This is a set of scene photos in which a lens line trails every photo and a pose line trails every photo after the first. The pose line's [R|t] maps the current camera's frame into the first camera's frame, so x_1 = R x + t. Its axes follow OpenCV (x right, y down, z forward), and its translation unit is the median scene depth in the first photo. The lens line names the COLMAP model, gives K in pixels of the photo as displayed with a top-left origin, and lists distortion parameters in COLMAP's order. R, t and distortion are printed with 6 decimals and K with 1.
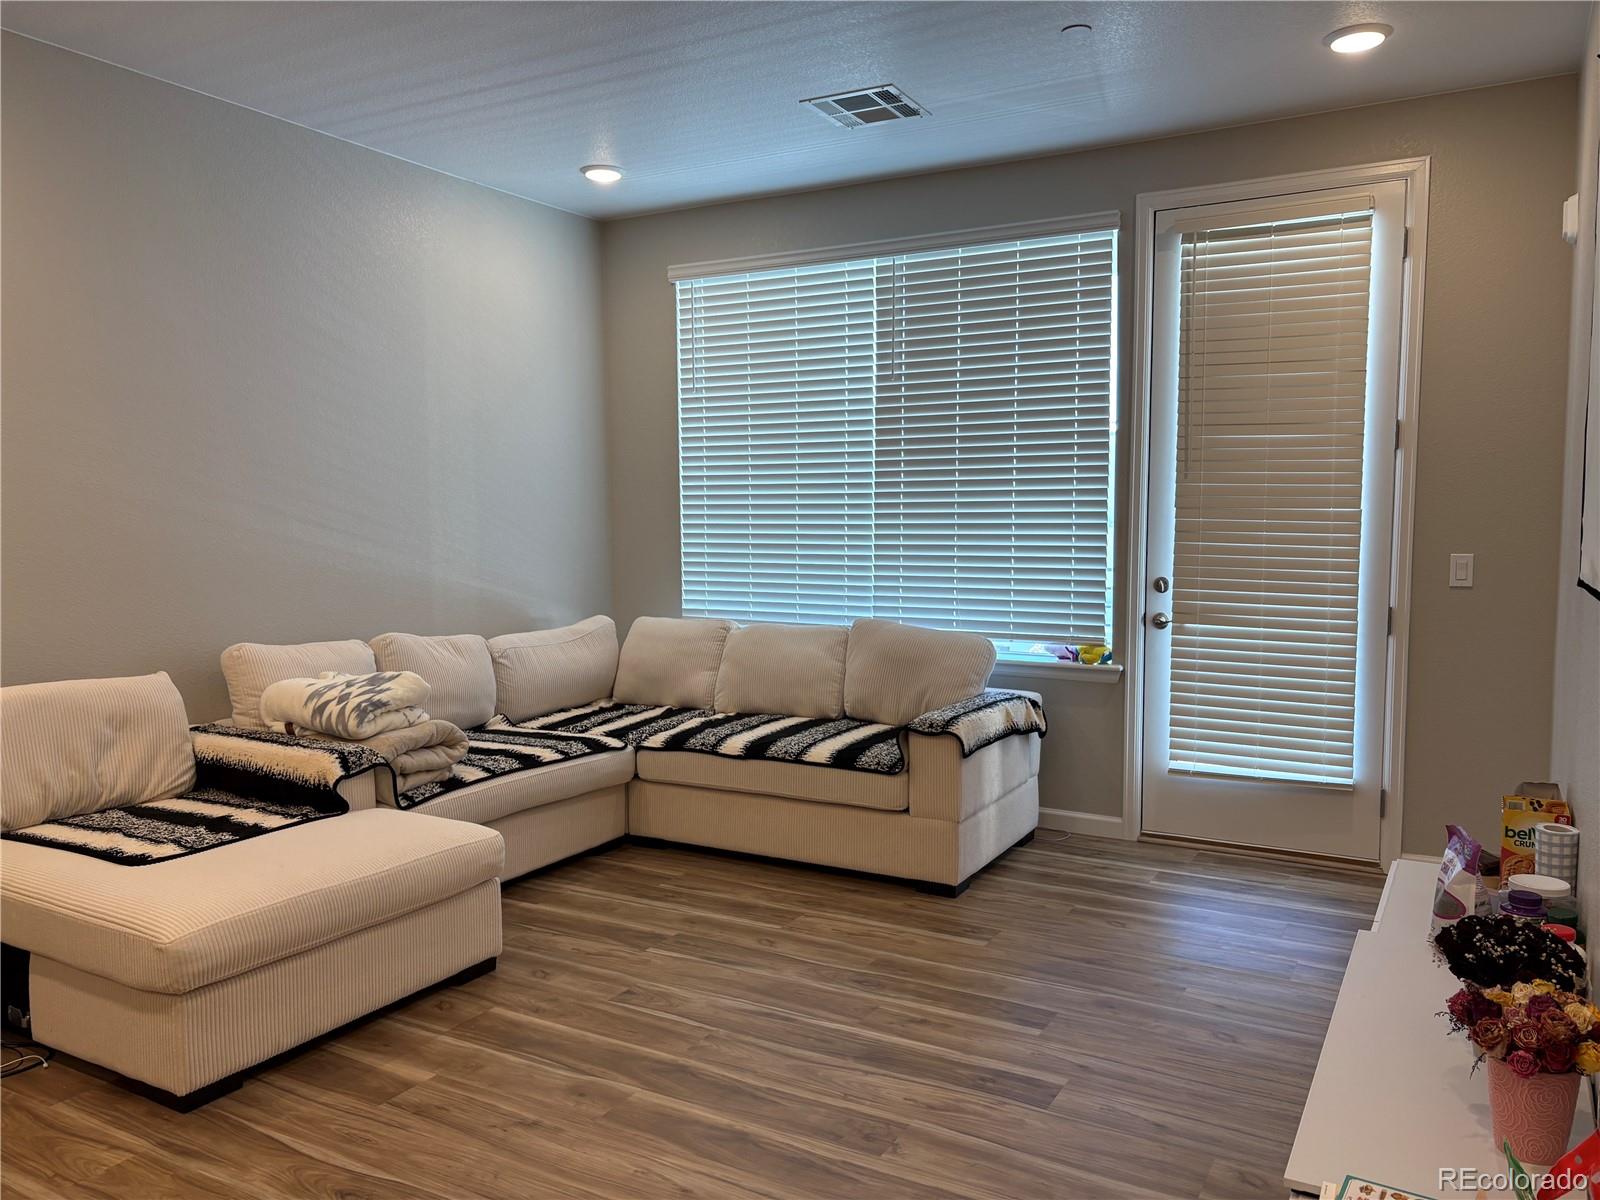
lens RADIAL K [[1211.8, 0, 795.6], [0, 1211.8, 615.9], [0, 0, 1]] dist [0.044290, -0.046836]
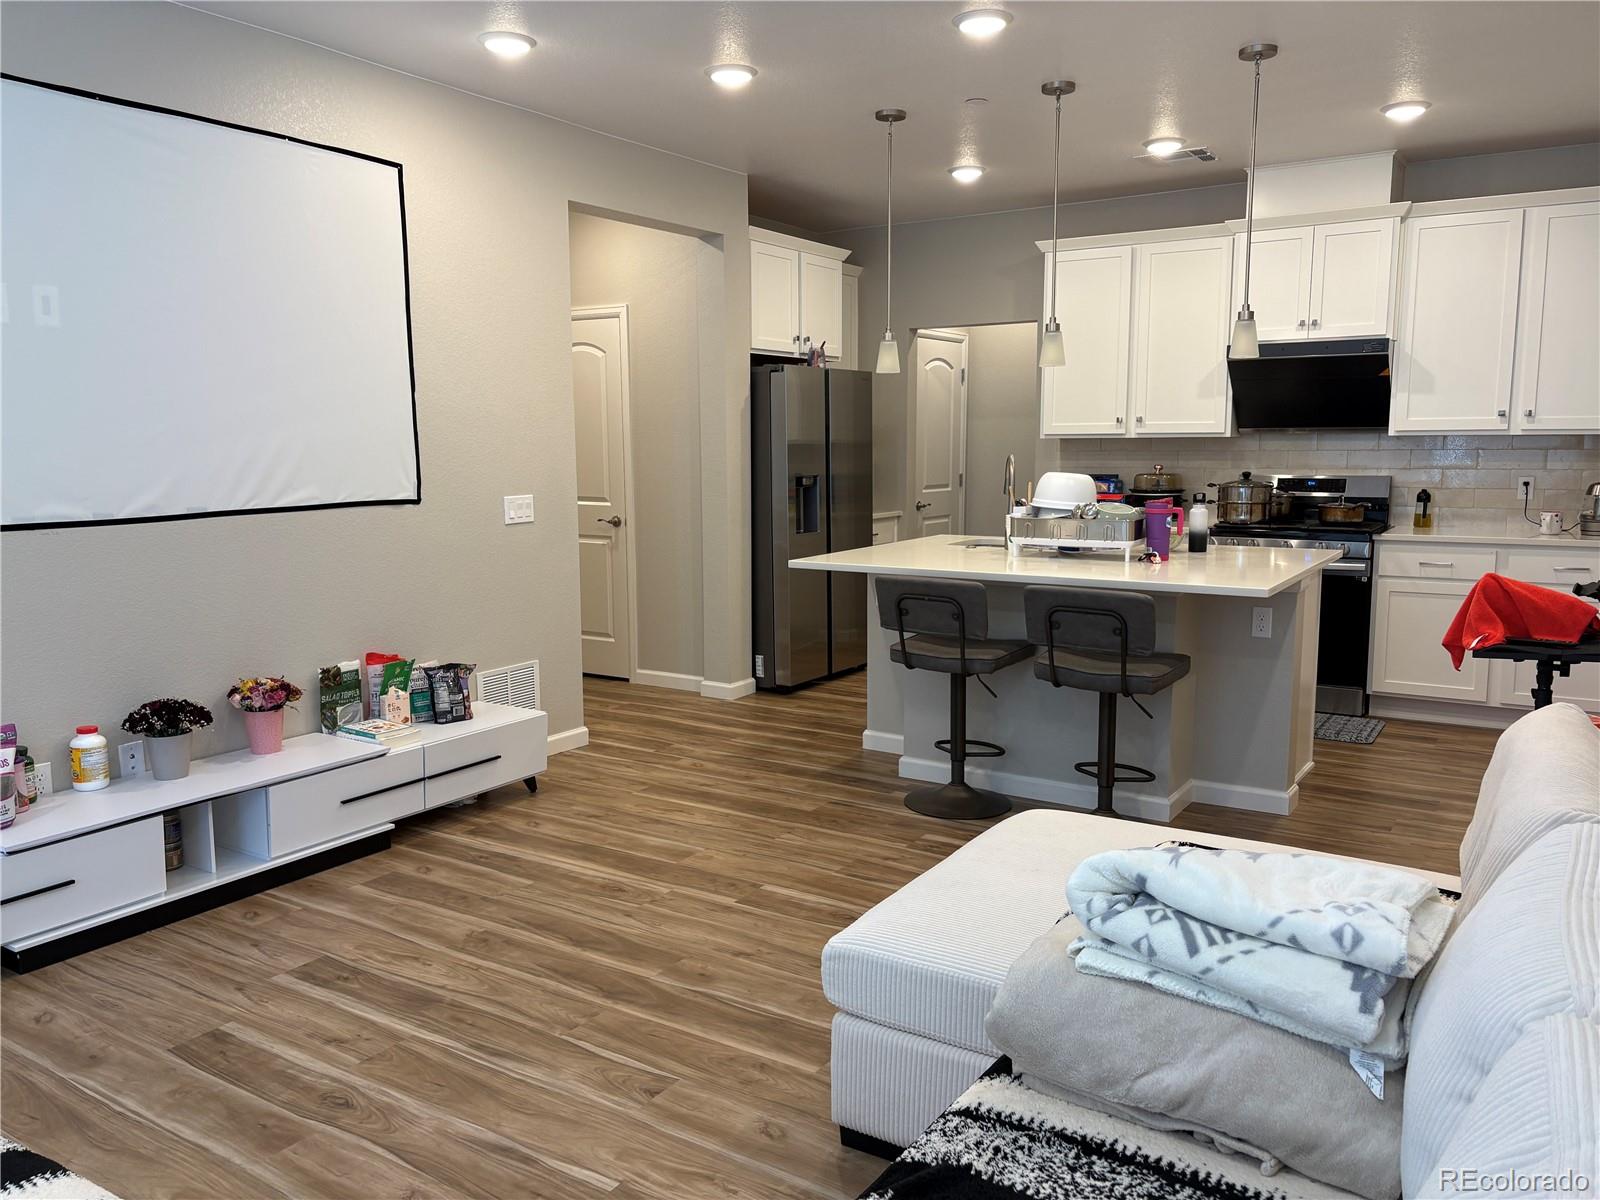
lens RADIAL K [[1211.8, 0, 798.3], [0, 1211.8, 601.4], [0, 0, 1]] dist [0.044290, -0.046836]
pose [[-0.998377, -0.001446, 0.056924, -0.213260], [0.010681, 0.977180, 0.212143, -0.126526], [-0.055931, 0.212407, -0.975579, 1.314702]]
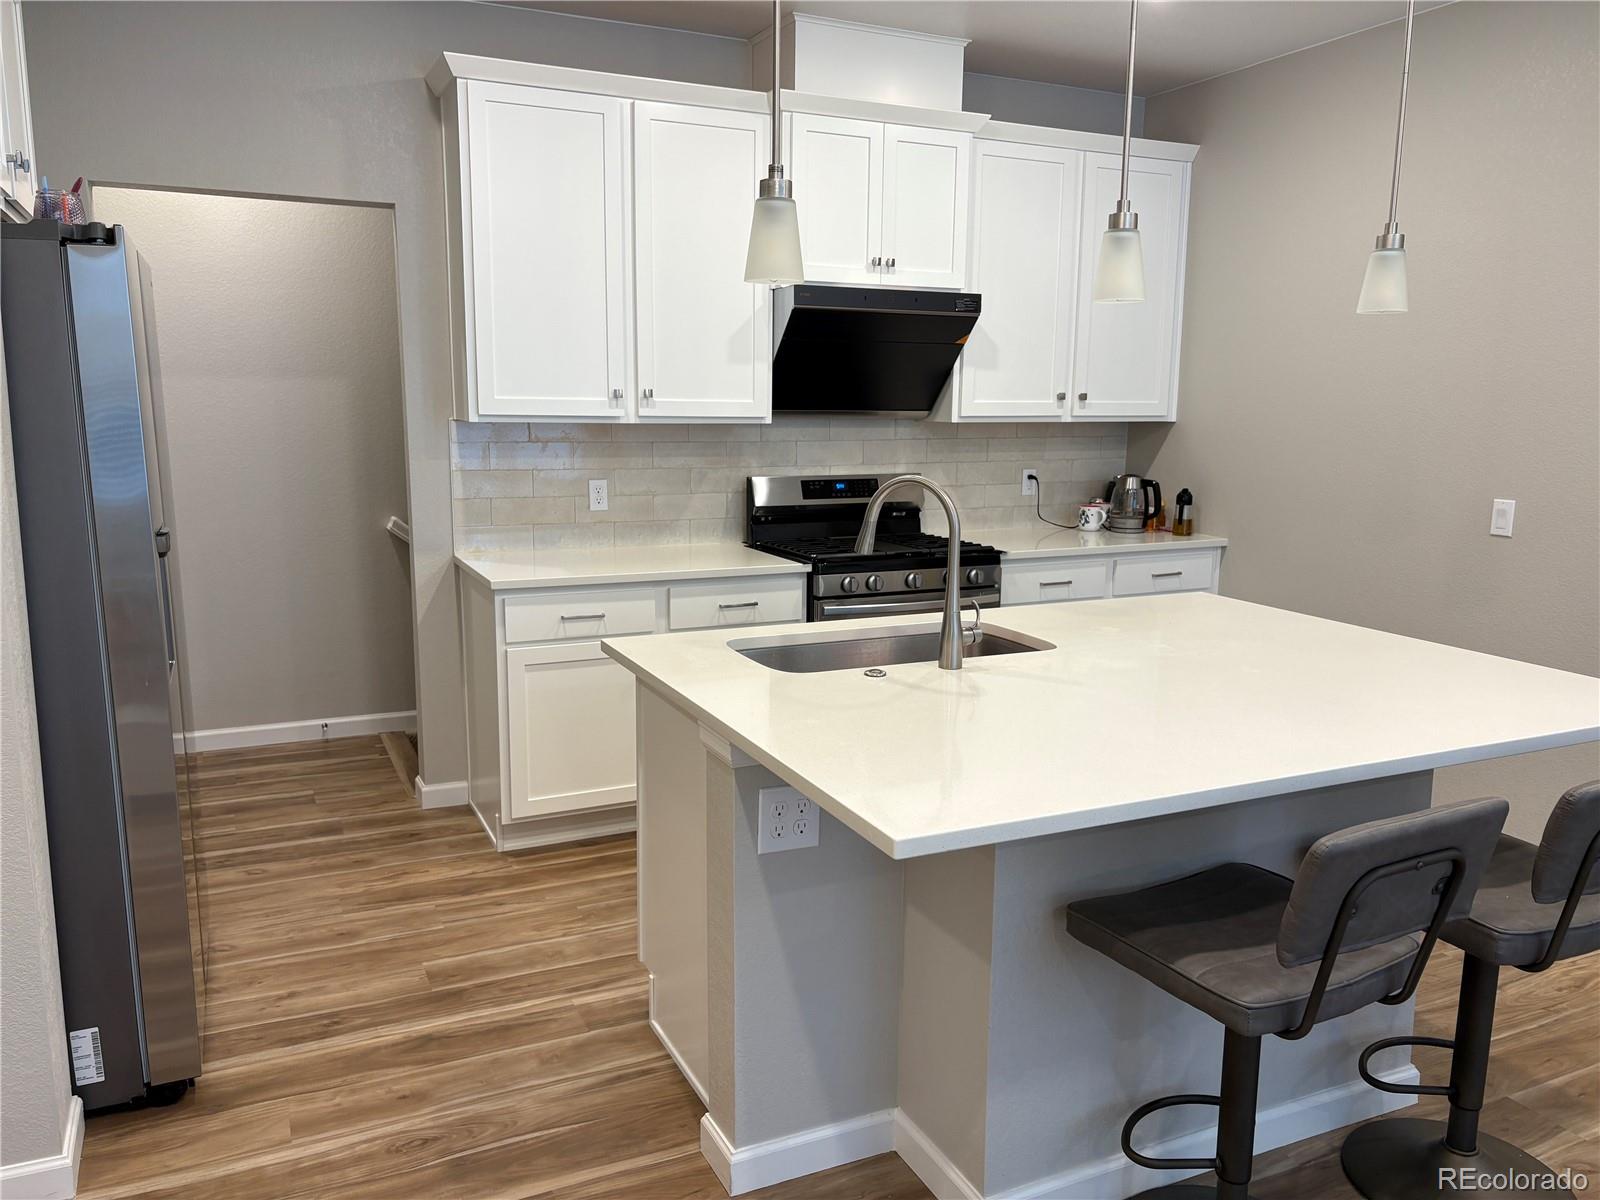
lens RADIAL K [[1211.8, 0, 803.0], [0, 1211.8, 604.1], [0, 0, 1]] dist [0.044290, -0.046836]
pose [[-0.575217, 0.133694, -0.807001, 0.167337], [-0.074317, 0.973932, 0.214321, -0.070387], [0.814618, 0.183255, -0.550287, 0.366692]]
